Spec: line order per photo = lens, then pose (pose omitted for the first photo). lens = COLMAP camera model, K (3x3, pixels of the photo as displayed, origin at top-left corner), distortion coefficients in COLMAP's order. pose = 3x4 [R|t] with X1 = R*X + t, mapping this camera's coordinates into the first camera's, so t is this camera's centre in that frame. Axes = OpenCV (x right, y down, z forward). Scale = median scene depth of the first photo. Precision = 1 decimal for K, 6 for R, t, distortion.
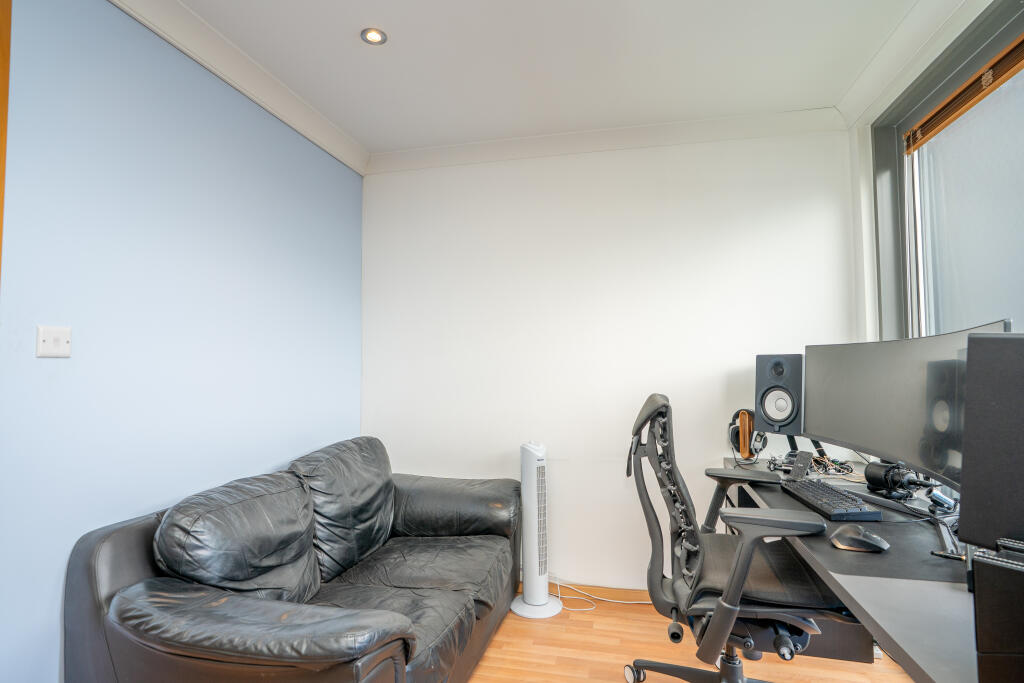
lens RADIAL K [[519.4, 0, 512.0], [0, 519.4, 341.5], [0, 0, 1]] dist [-0.025579, 0.000835]
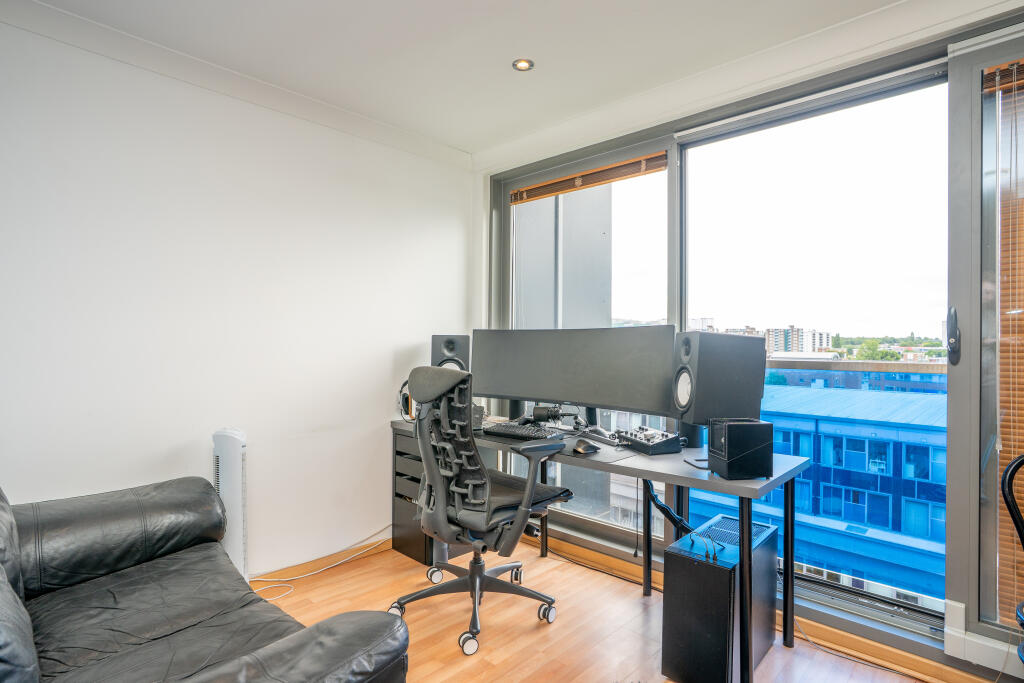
lens RADIAL K [[519.4, 0, 512.0], [0, 519.4, 341.5], [0, 0, 1]] dist [-0.025579, 0.000835]
pose [[0.510138, 0.017684, 0.859911, -0.524604], [-0.056457, 0.998321, 0.012962, 0.015707], [-0.858238, -0.055160, 0.510280, 0.194442]]
